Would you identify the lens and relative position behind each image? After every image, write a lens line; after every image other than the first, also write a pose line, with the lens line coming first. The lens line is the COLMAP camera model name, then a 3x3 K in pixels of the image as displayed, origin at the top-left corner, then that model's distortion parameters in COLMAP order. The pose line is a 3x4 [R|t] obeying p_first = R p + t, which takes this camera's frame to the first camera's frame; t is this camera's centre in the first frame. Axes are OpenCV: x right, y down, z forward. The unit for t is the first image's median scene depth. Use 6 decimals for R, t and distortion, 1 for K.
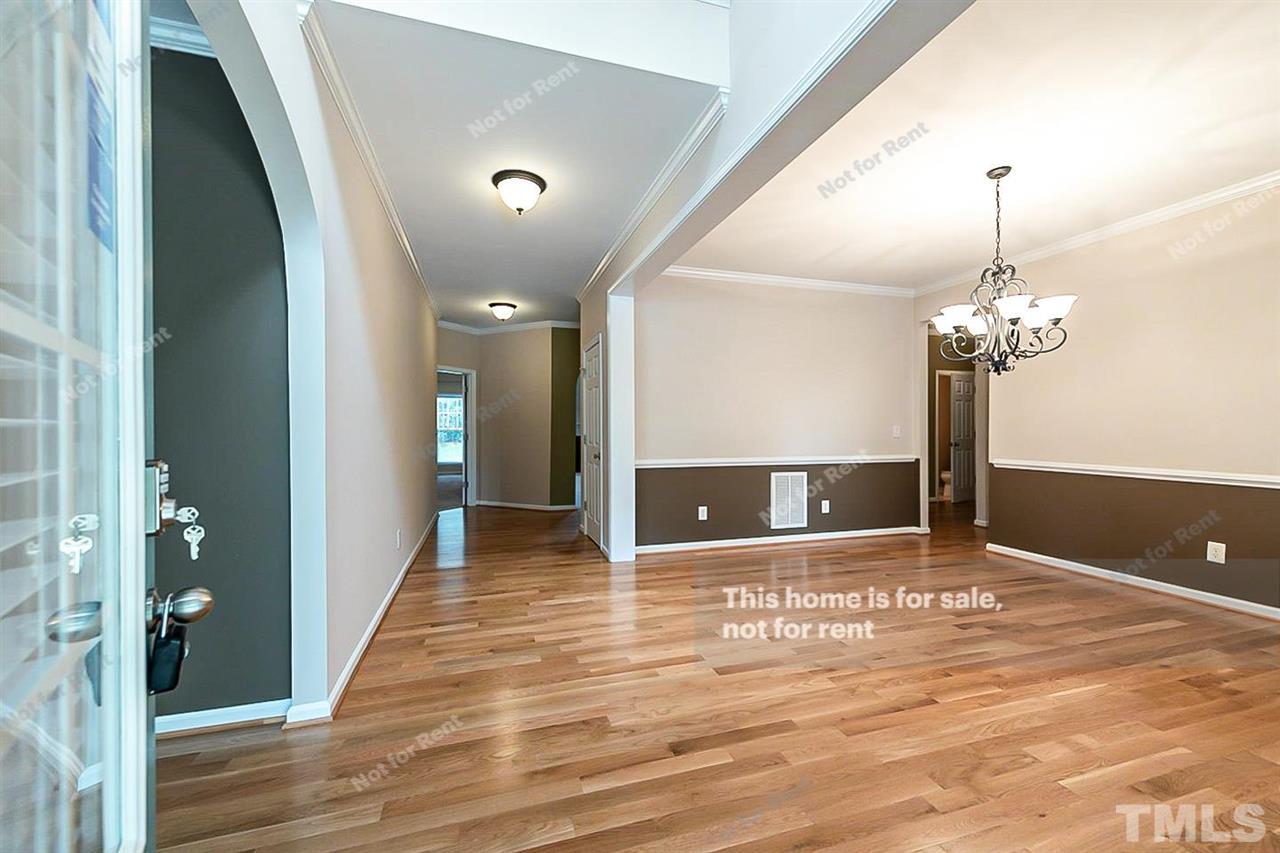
lens RADIAL K [[501.0, 0, 644.9], [0, 501.0, 430.2], [0, 0, 1]] dist [0.009243, -0.000419]
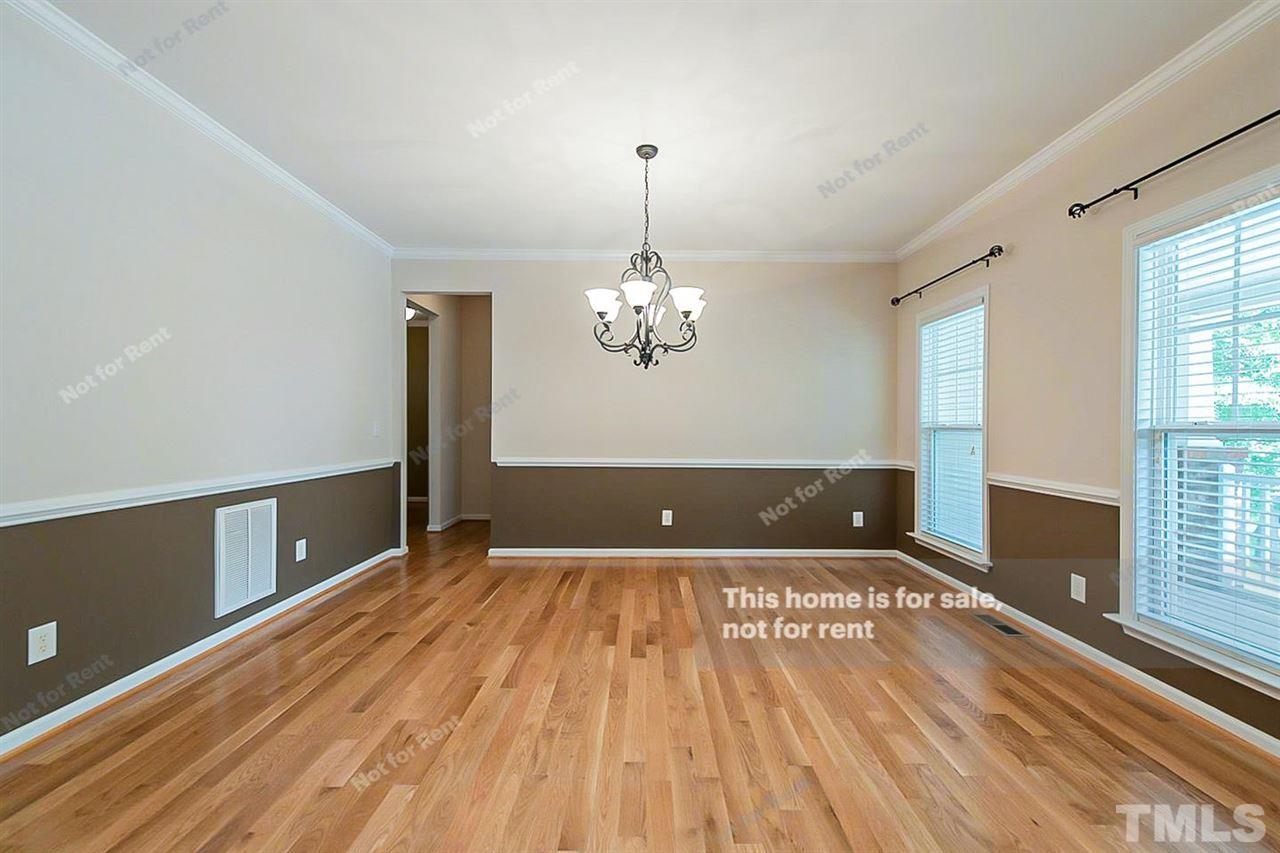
lens RADIAL K [[501.0, 0, 644.9], [0, 501.0, 430.2], [0, 0, 1]] dist [0.009243, -0.000419]
pose [[0.295725, -0.002724, 0.955269, -0.131922], [-0.004956, 0.999978, 0.004385, 0.000289], [-0.955260, -0.006031, 0.295705, 0.512112]]
